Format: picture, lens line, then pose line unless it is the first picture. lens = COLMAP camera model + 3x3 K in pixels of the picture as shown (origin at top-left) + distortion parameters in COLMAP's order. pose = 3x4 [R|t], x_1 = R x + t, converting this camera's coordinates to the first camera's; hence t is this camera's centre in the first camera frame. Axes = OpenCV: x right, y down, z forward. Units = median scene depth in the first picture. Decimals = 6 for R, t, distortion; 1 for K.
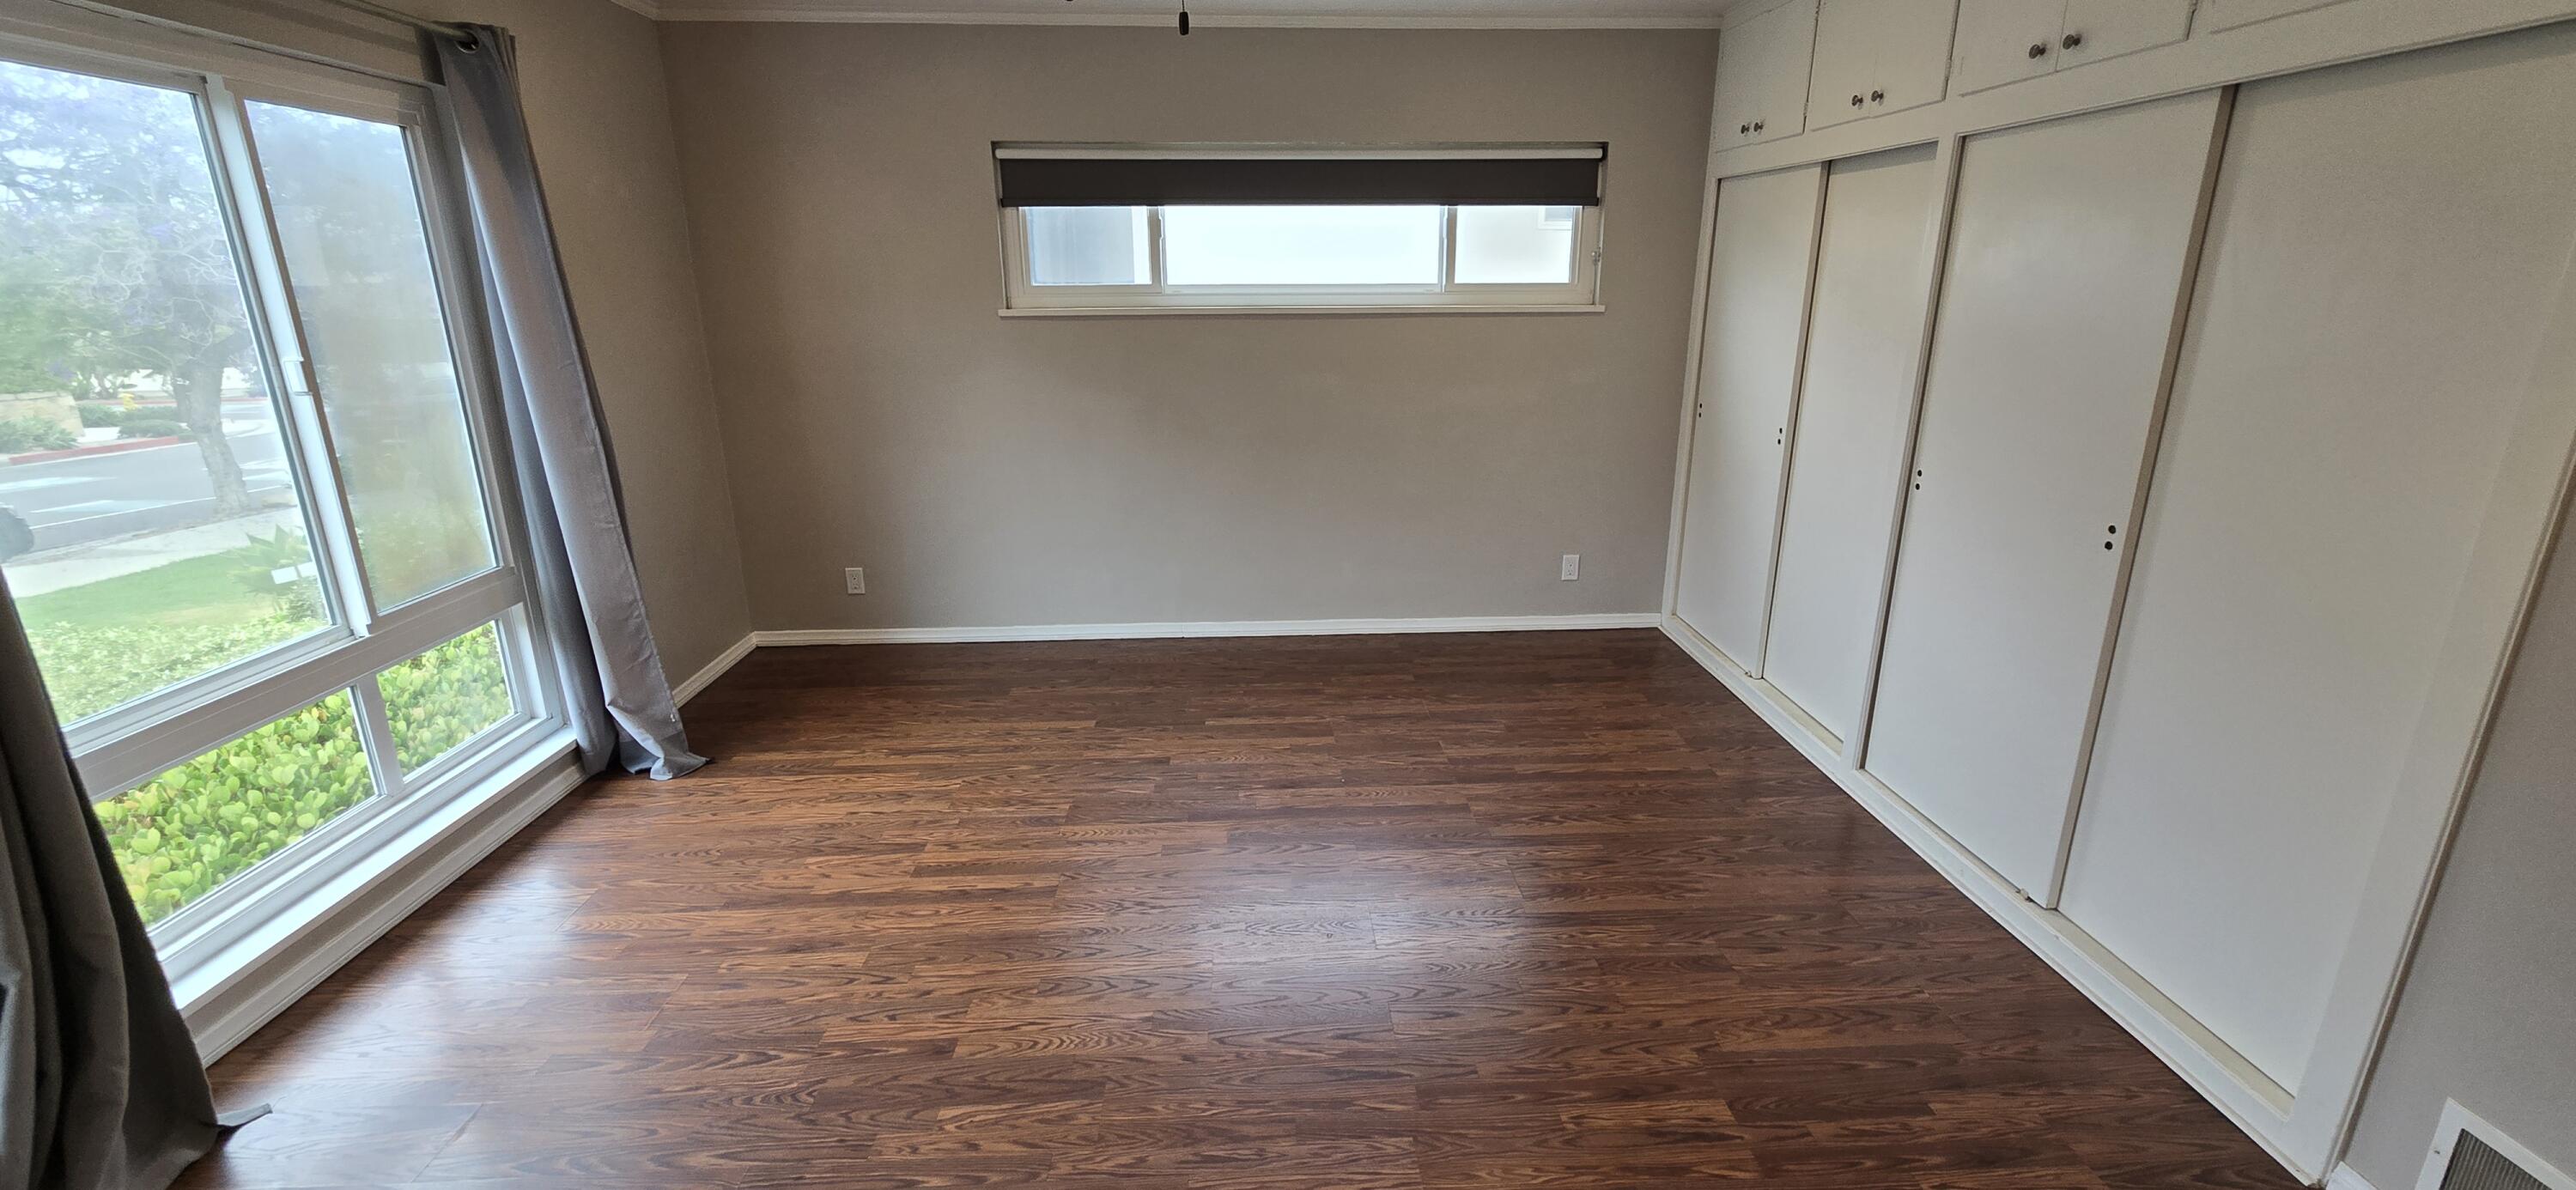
lens RADIAL K [[1055.4, 0, 1291.1], [0, 1055.4, 589.4], [0, 0, 1]] dist [-0.004278, 0.000464]
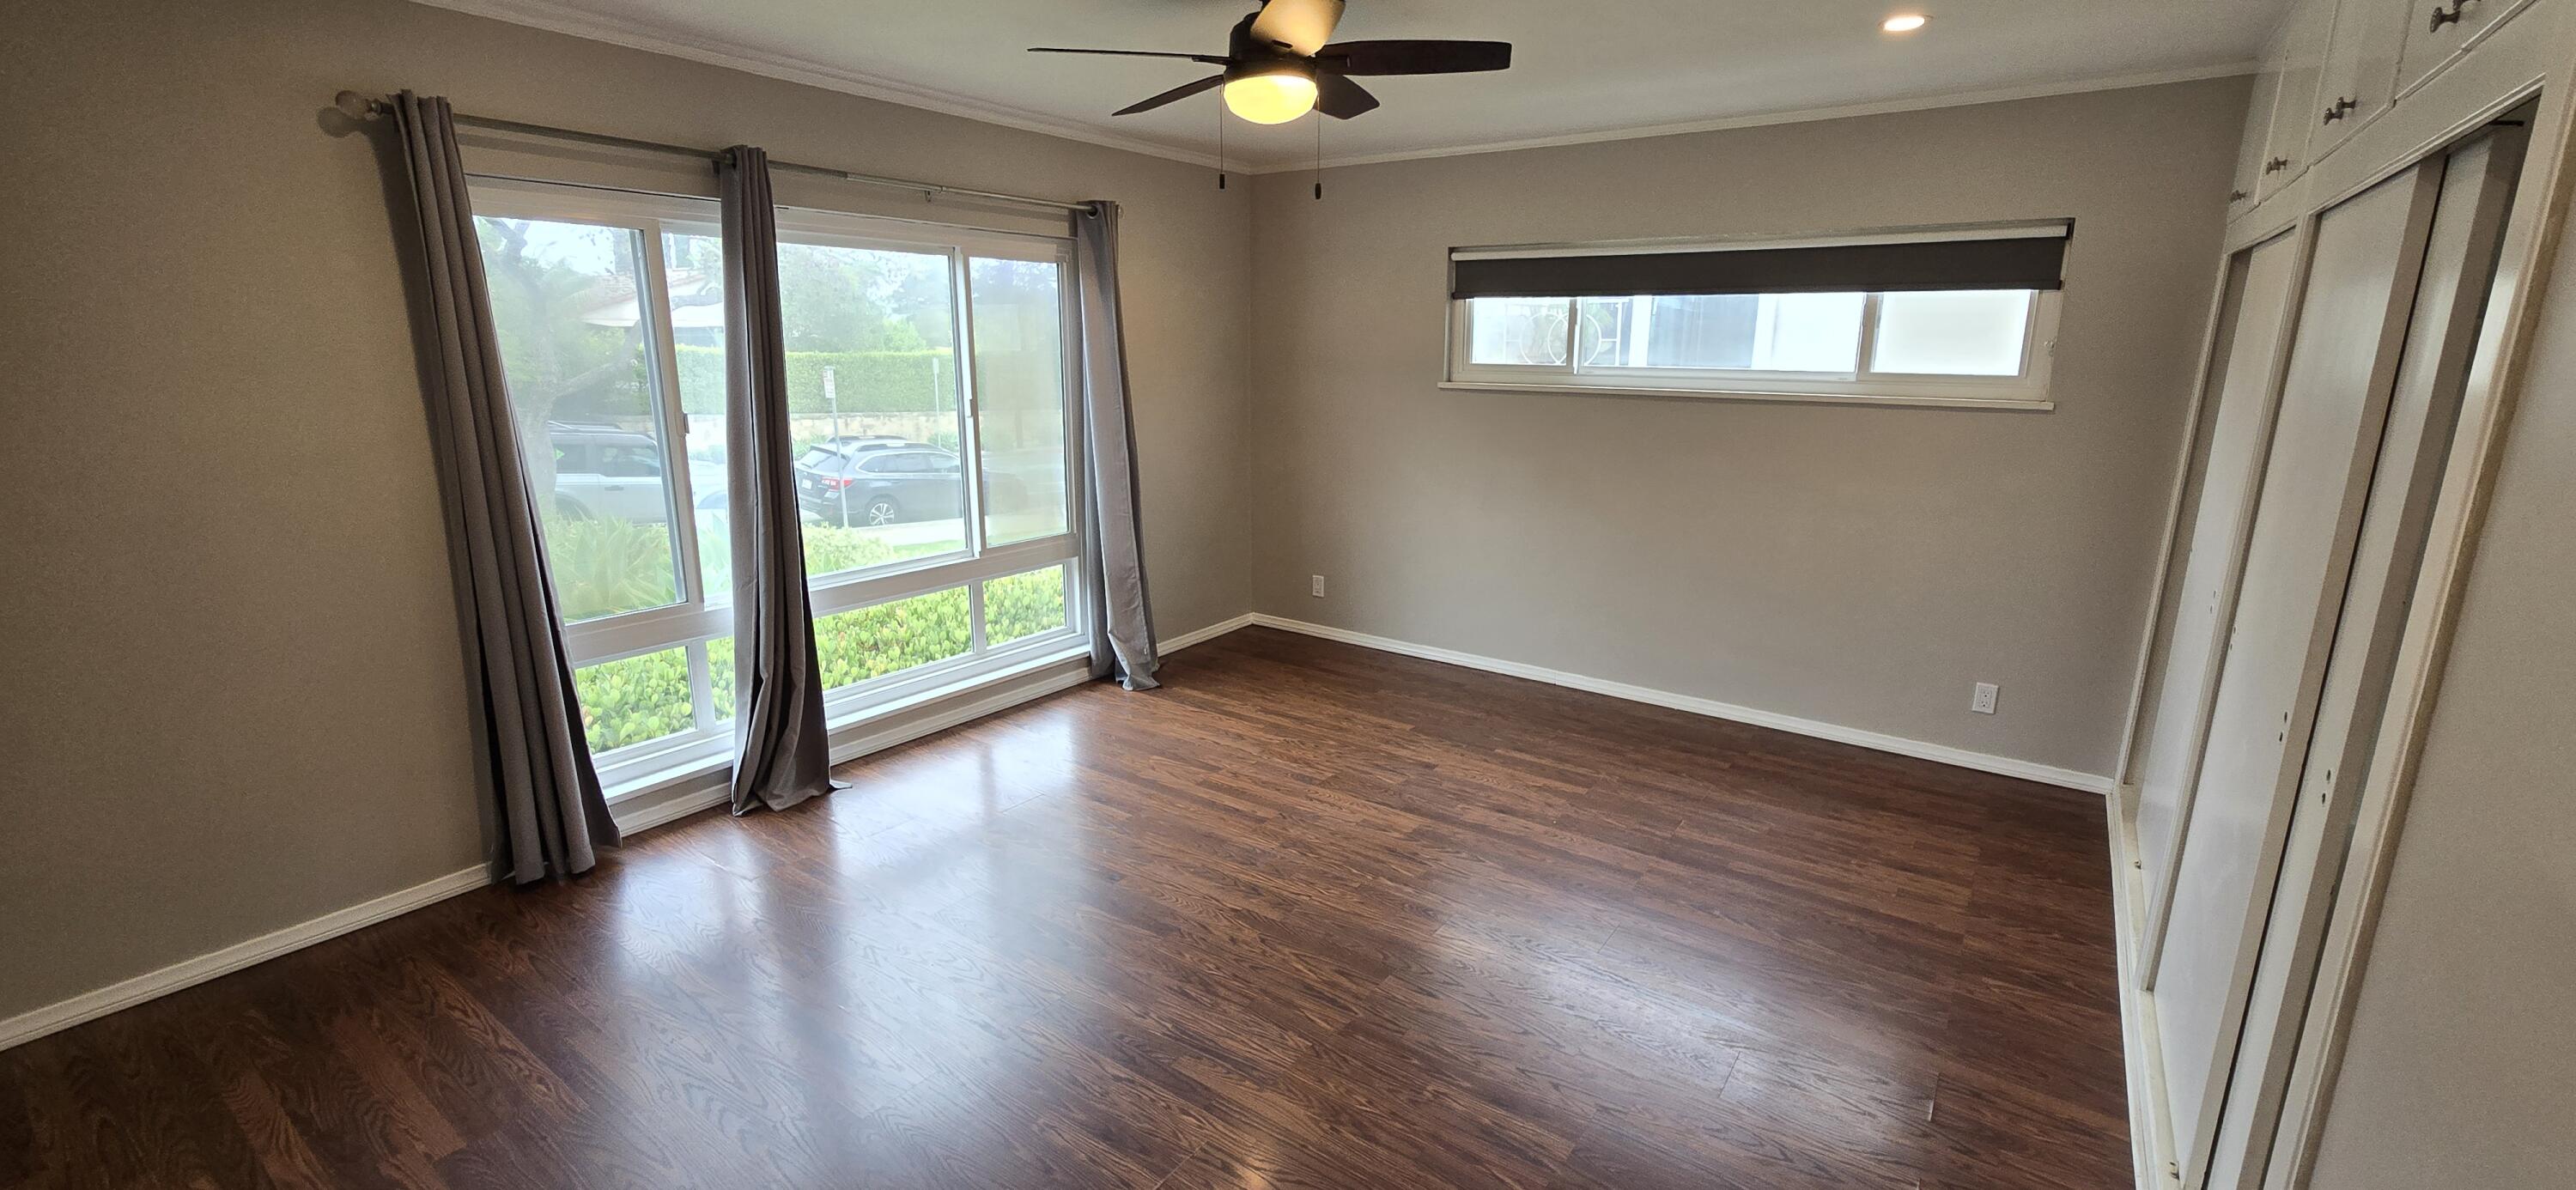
lens RADIAL K [[1055.4, 0, 1305.9], [0, 1055.4, 586.4], [0, 0, 1]] dist [-0.004278, 0.000464]
pose [[0.783483, 0.151377, -0.602694, 0.420787], [-0.188197, 0.982129, 0.002030, -0.009700], [0.592231, 0.111835, 0.797970, -0.037648]]
